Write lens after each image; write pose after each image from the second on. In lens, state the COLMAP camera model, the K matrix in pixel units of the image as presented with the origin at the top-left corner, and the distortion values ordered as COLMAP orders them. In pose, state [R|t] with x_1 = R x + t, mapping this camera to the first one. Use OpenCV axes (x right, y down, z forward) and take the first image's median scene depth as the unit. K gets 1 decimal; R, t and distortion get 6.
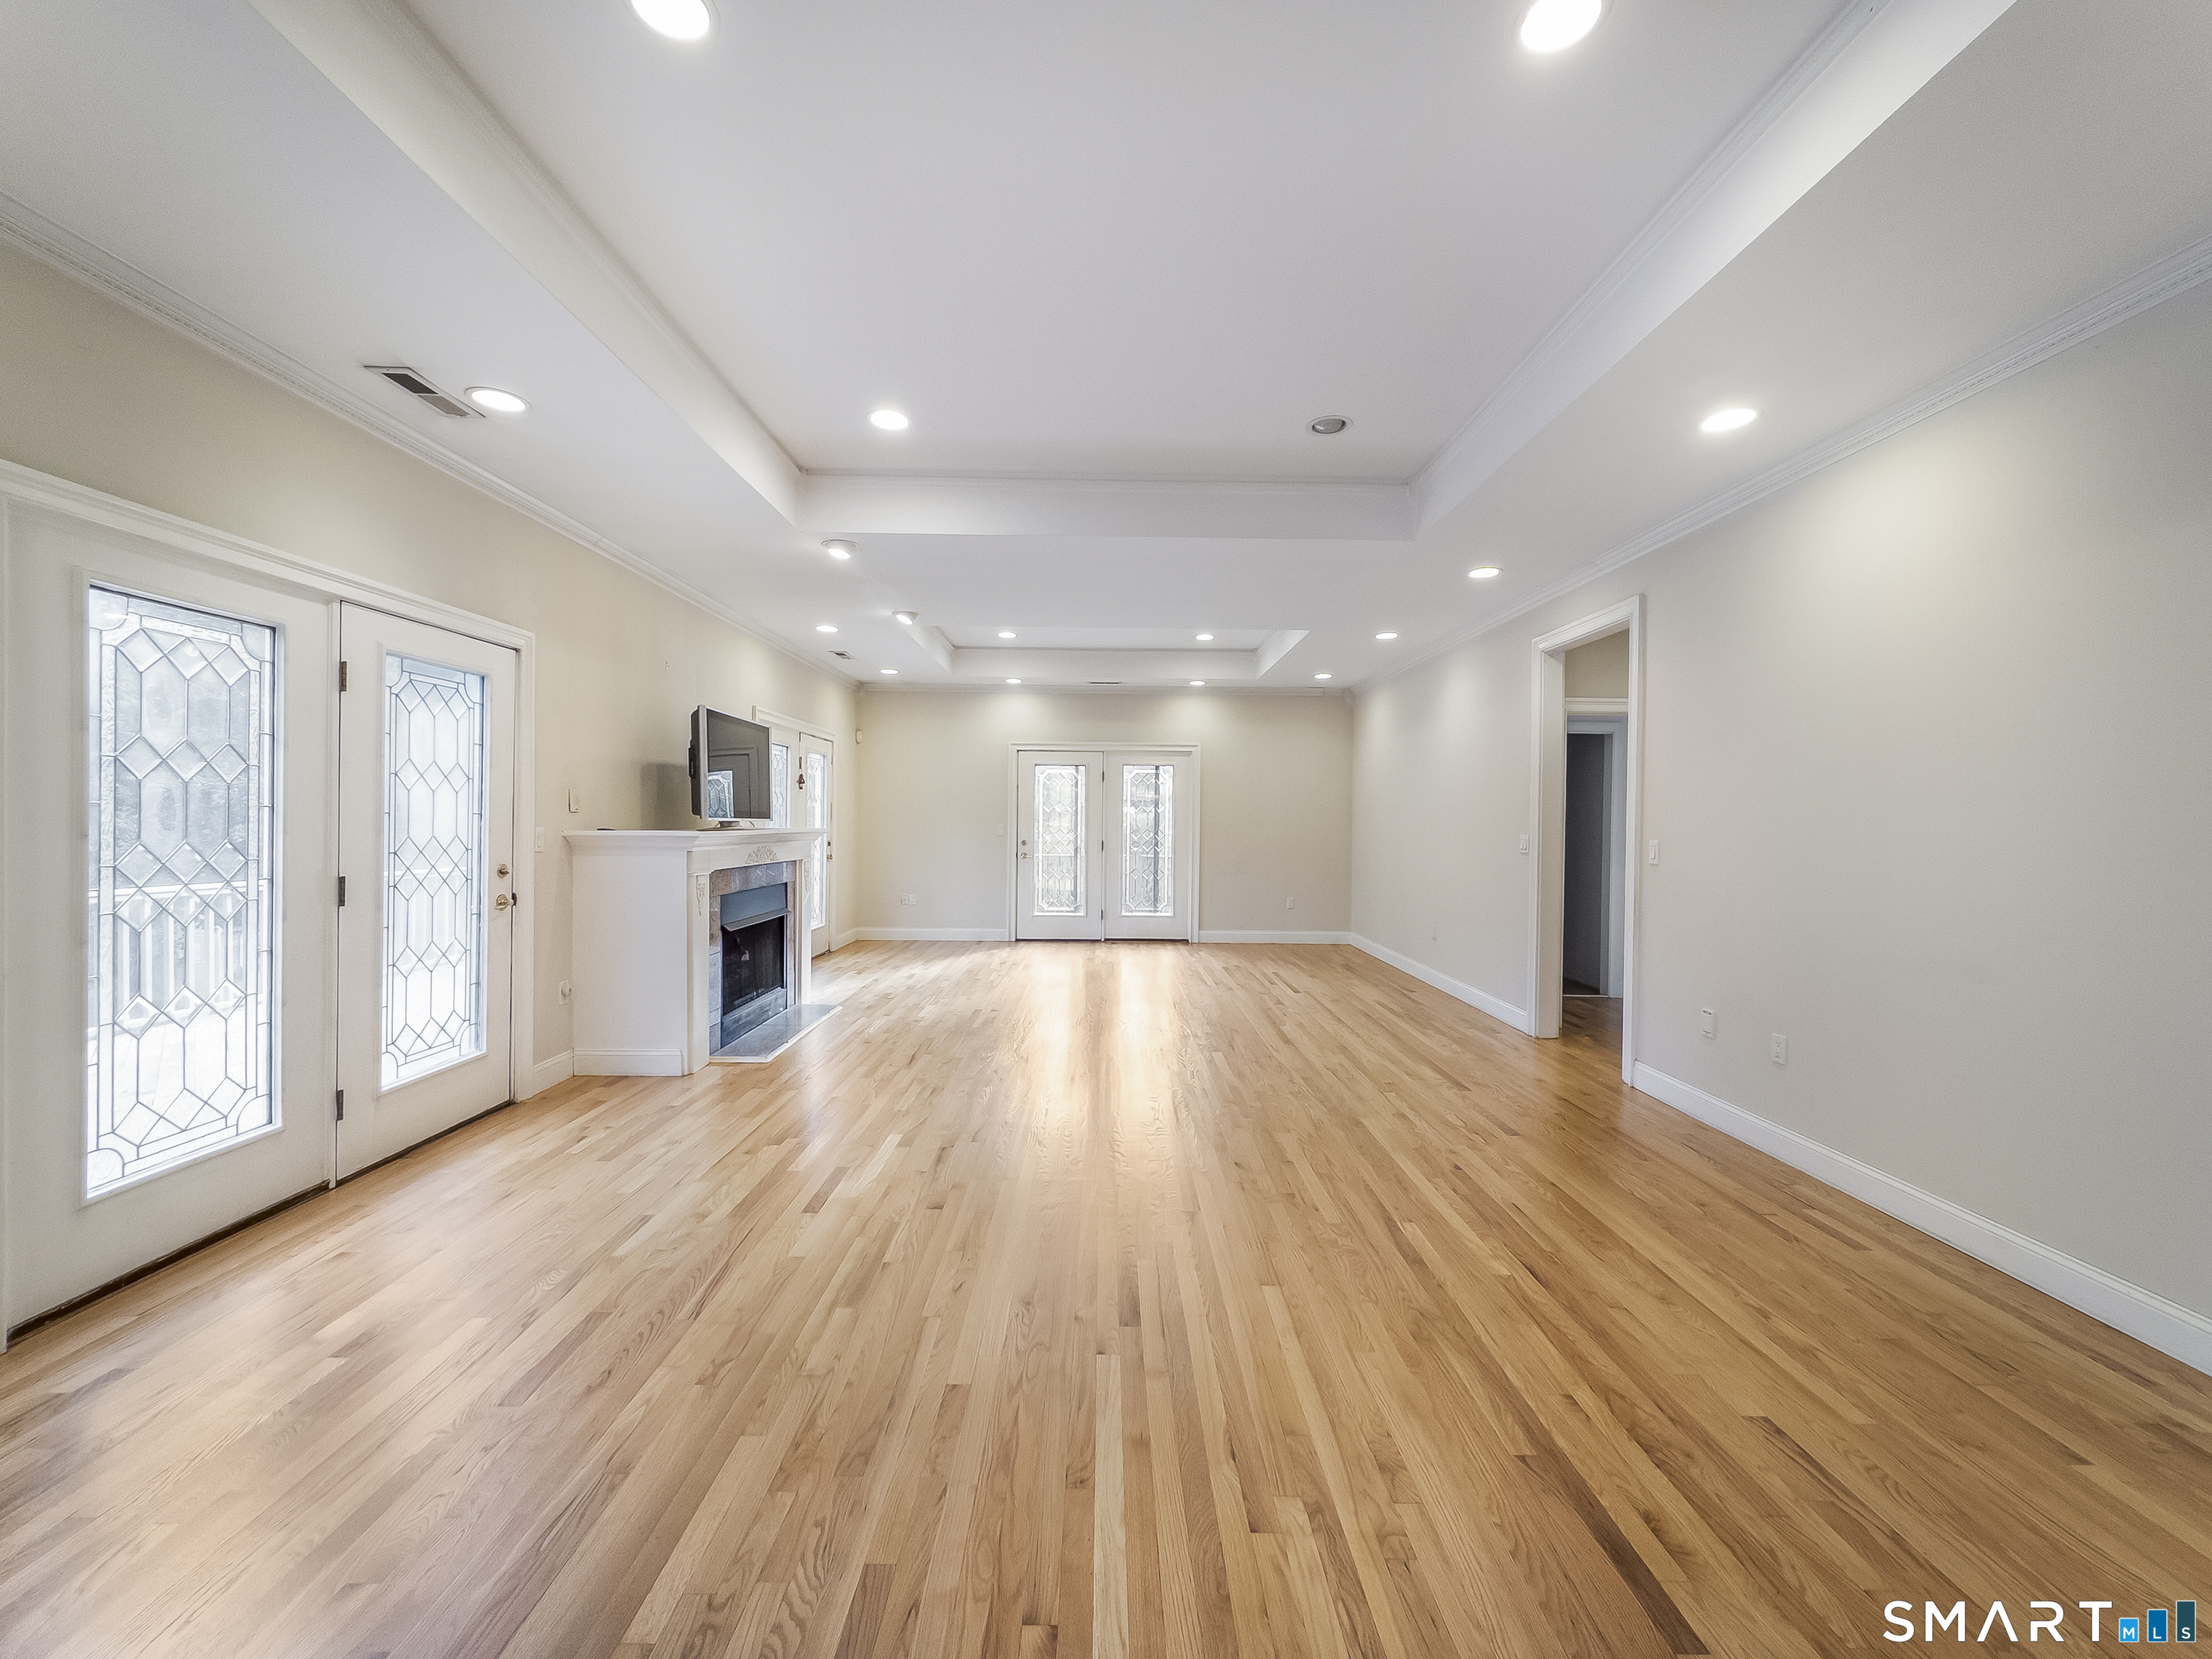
lens RADIAL K [[897.3, 0, 1102.9], [0, 897.3, 828.7], [0, 0, 1]] dist [-0.004593, 0.000002]
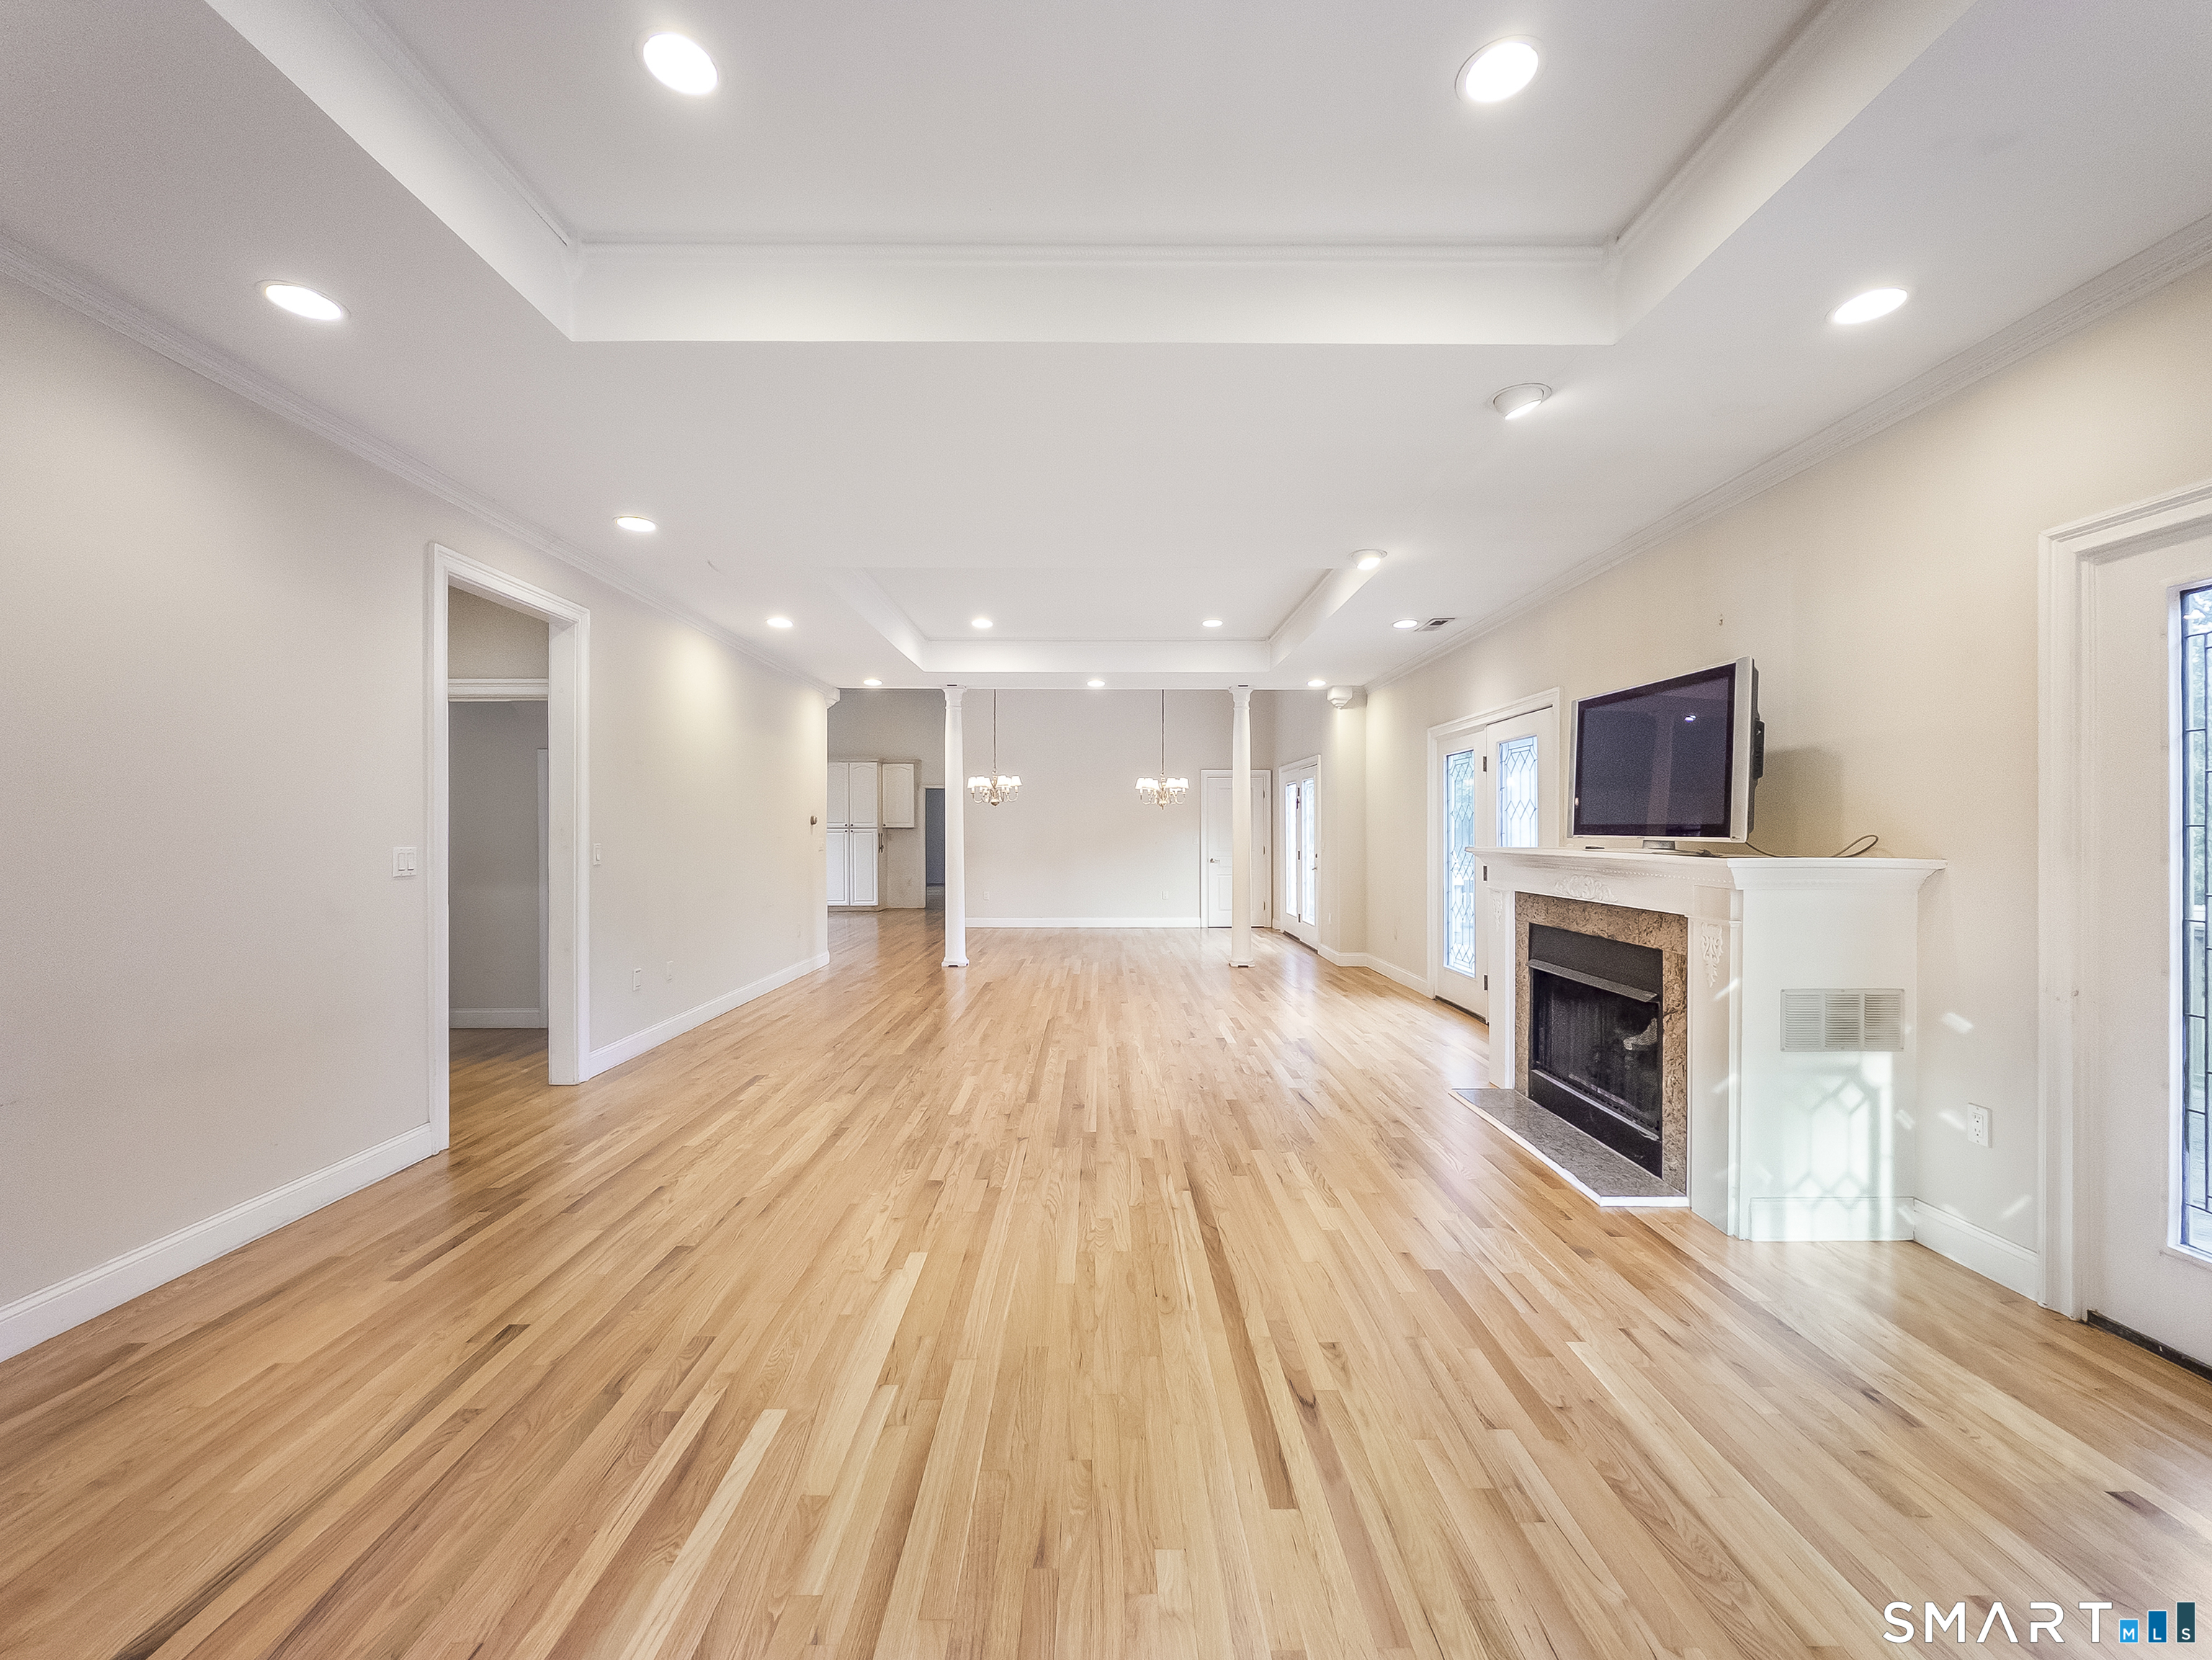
lens RADIAL K [[897.4, 0, 1112.3], [0, 897.4, 828.6], [0, 0, 1]] dist [-0.004593, 0.000002]
pose [[-0.999753, -0.013985, -0.017290, -0.003940], [-0.014040, 0.999897, 0.003083, -0.018415], [0.017245, 0.003325, -0.999846, 2.293753]]
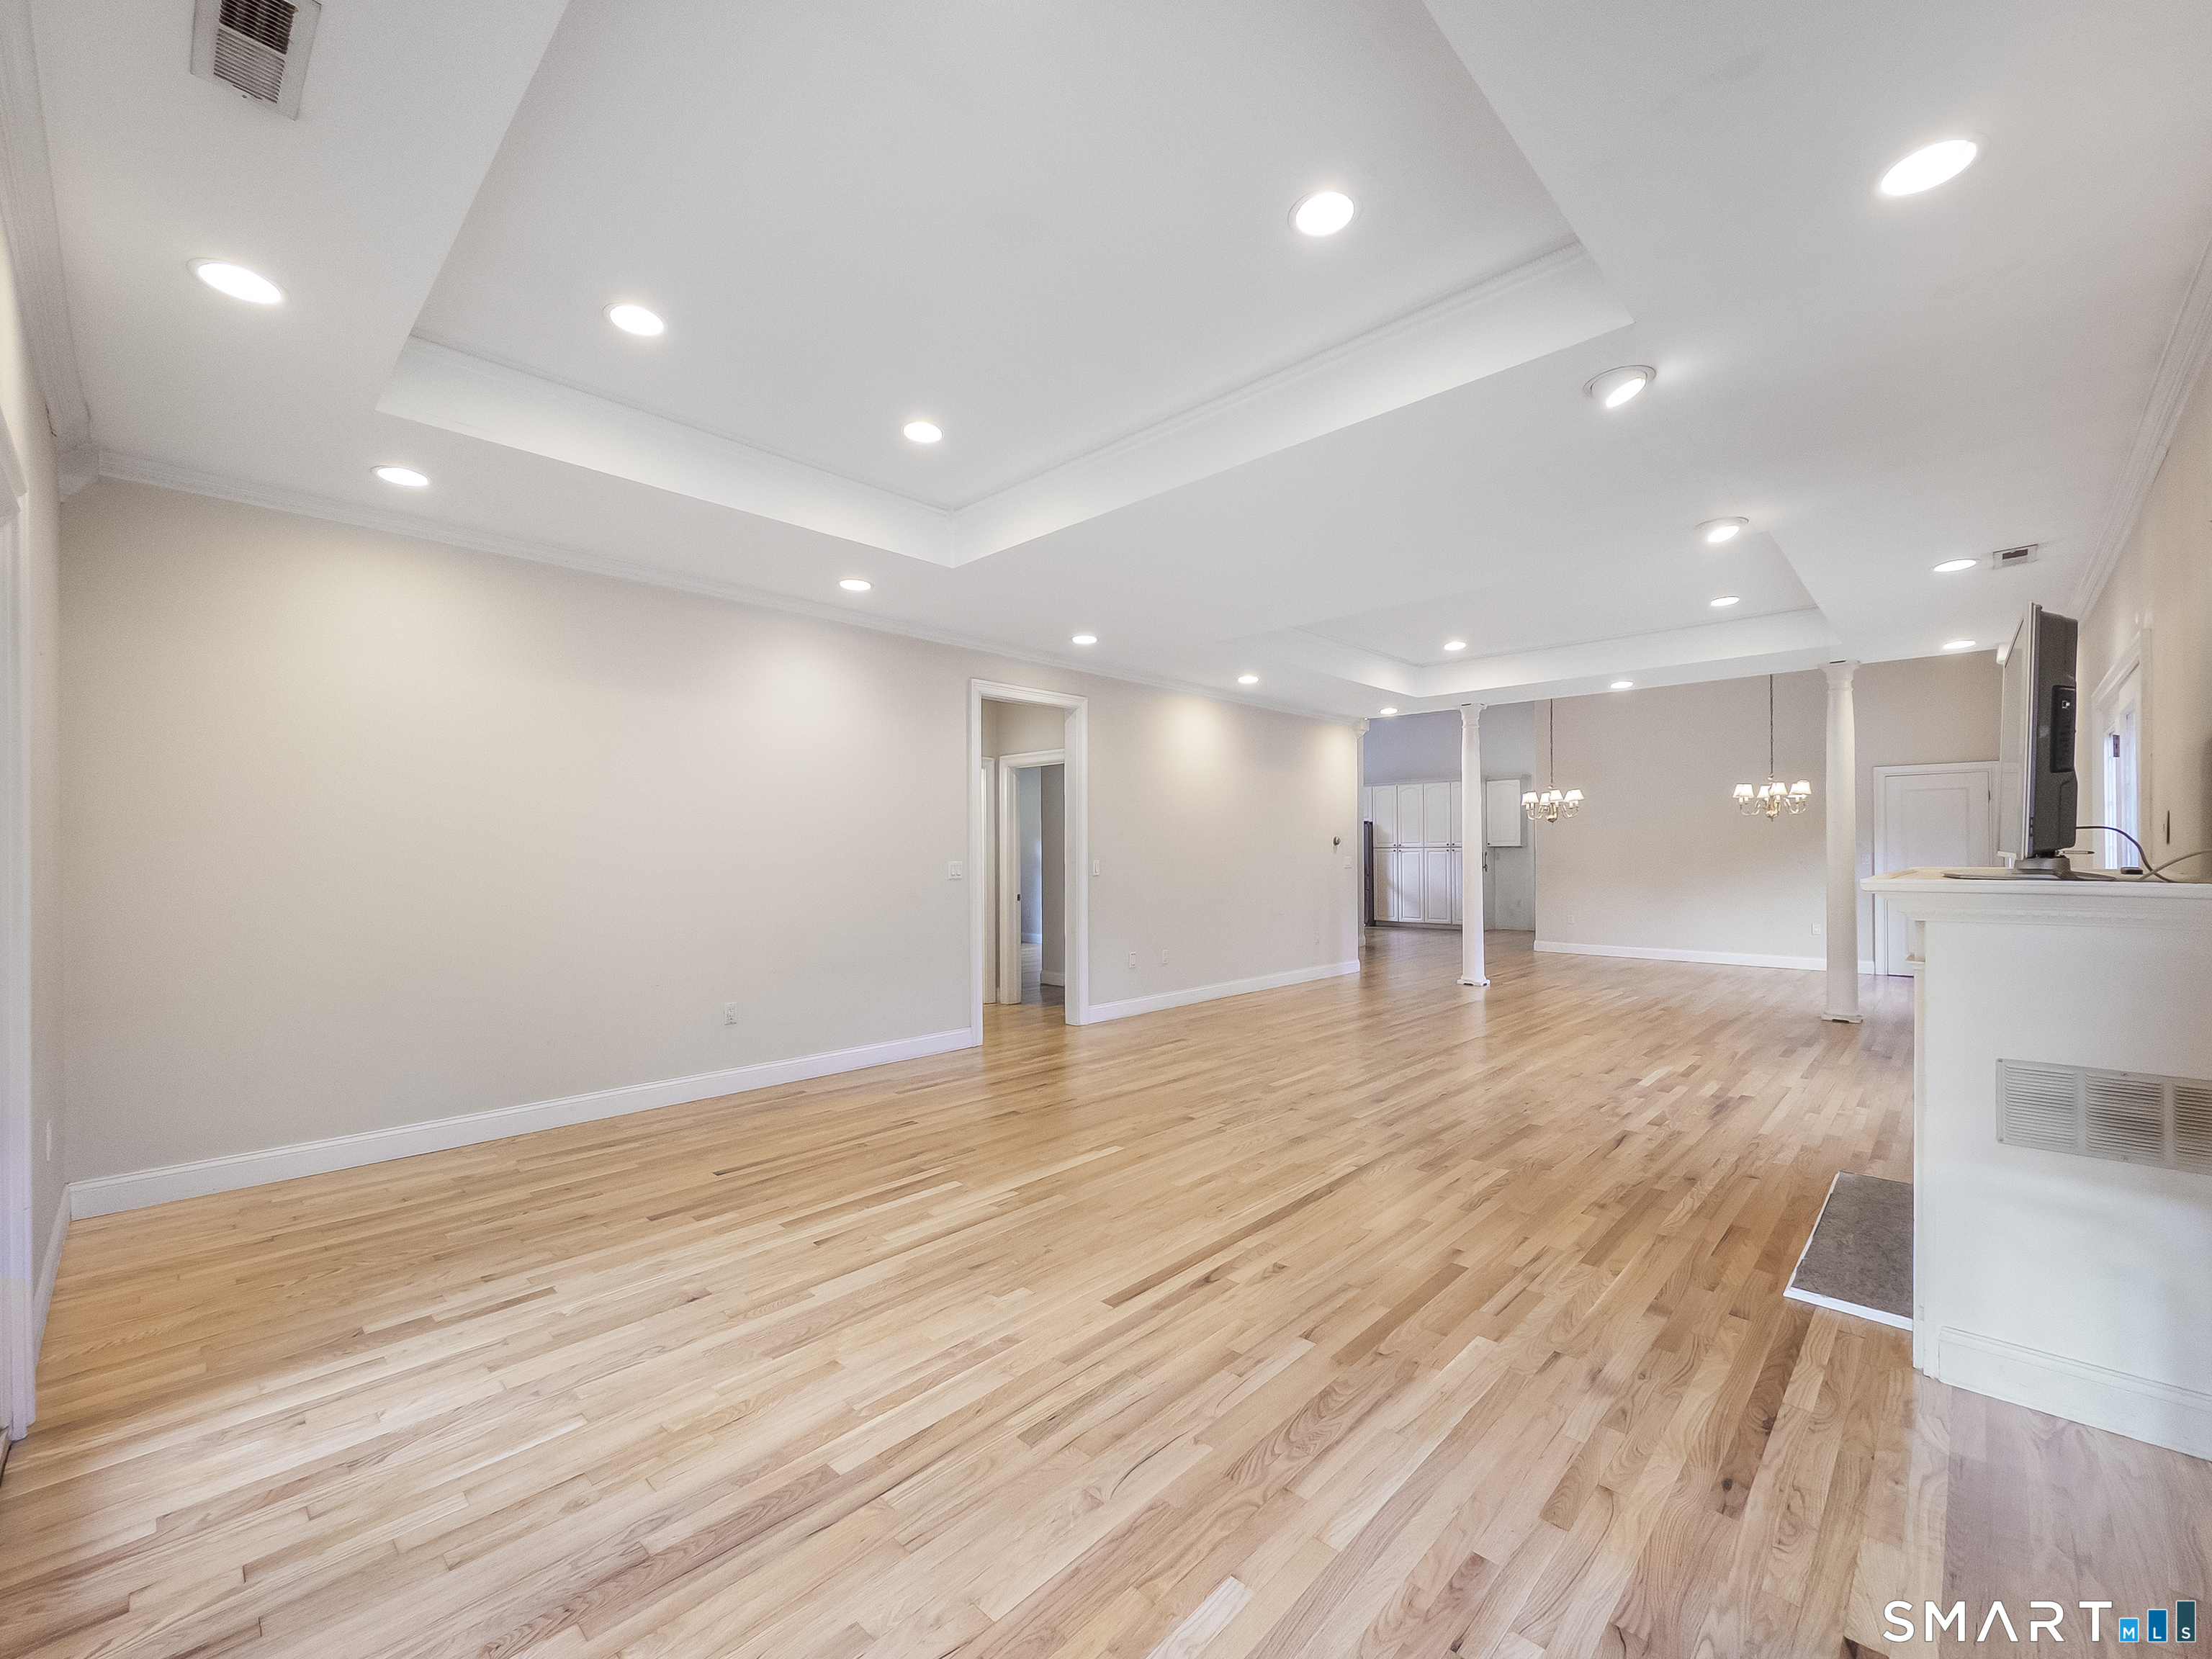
lens RADIAL K [[897.3, 0, 1085.4], [0, 897.3, 846.9], [0, 0, 1]] dist [-0.004593, 0.000002]
pose [[-0.726372, -0.005478, 0.687280, -0.509831], [-0.000648, 0.999973, 0.007286, -0.023683], [-0.687302, 0.004847, -0.726356, 2.340148]]
